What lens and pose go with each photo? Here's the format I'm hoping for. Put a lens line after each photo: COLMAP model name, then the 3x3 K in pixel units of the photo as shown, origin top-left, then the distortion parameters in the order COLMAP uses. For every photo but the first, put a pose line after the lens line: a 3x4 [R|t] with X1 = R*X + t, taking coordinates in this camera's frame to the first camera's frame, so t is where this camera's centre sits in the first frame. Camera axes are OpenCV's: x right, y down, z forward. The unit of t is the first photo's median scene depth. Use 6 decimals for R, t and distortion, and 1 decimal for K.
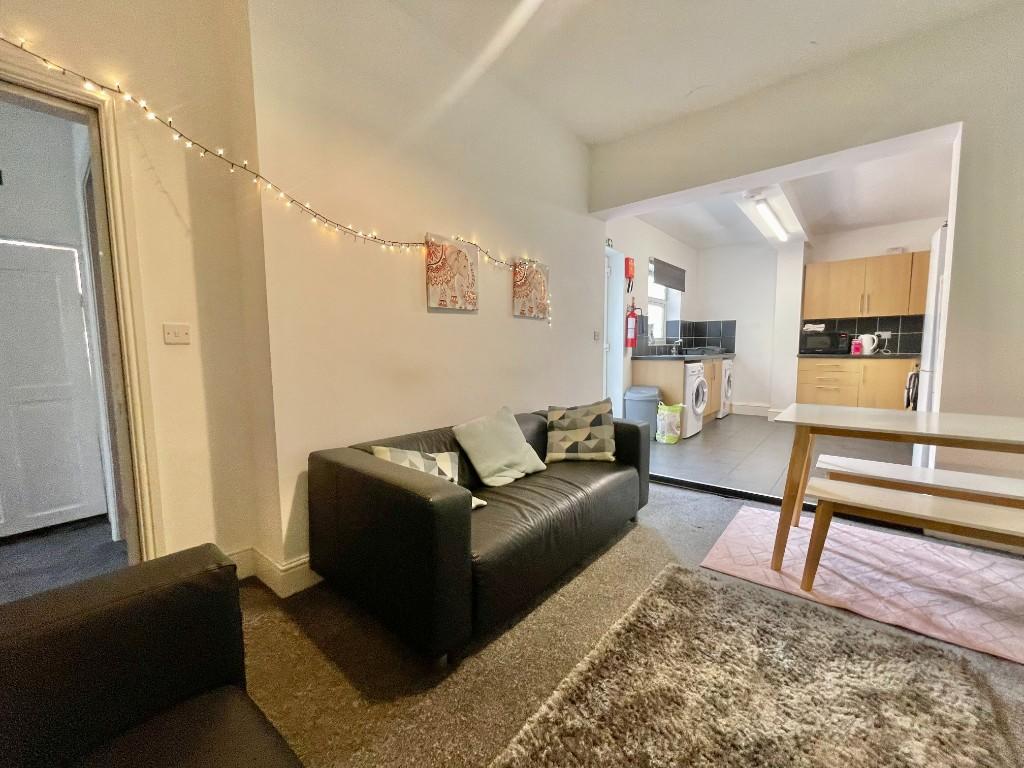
lens RADIAL K [[410.2, 0, 505.8], [0, 410.2, 388.6], [0, 0, 1]] dist [-0.007241, 0.001120]
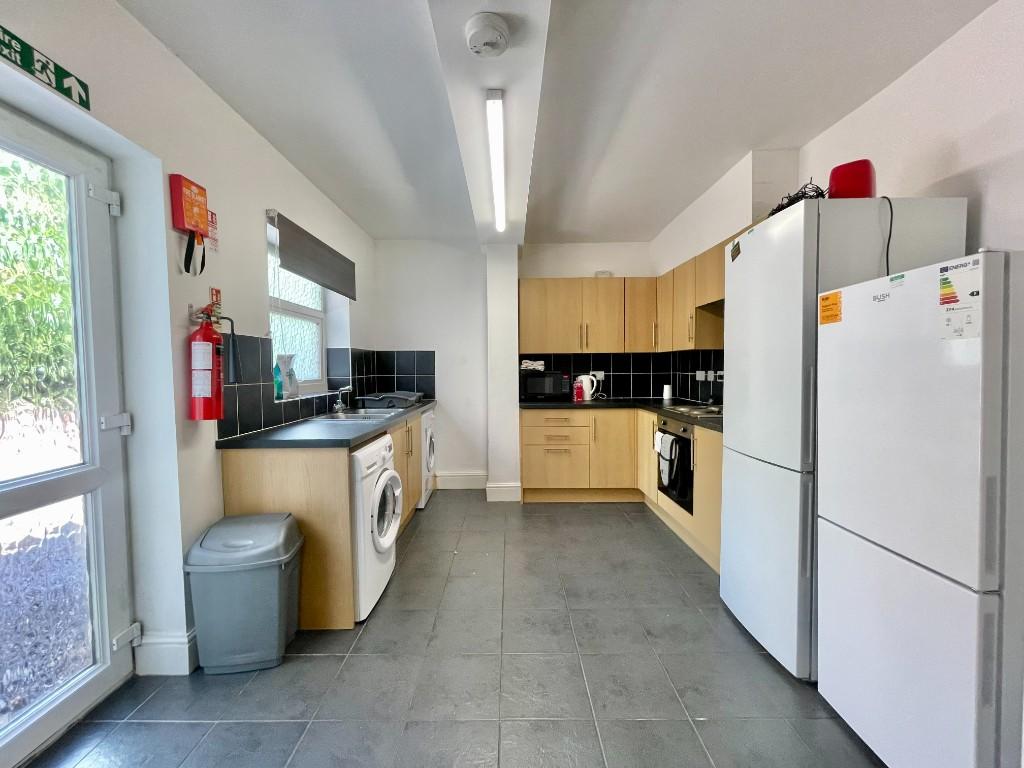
lens RADIAL K [[410.2, 0, 508.9], [0, 410.2, 384.0], [0, 0, 1]] dist [-0.007241, 0.001120]
pose [[0.750156, -0.024751, 0.660798, 0.250102], [0.064763, 0.997245, -0.036167, -0.096163], [-0.658082, 0.069926, 0.749692, 0.503781]]
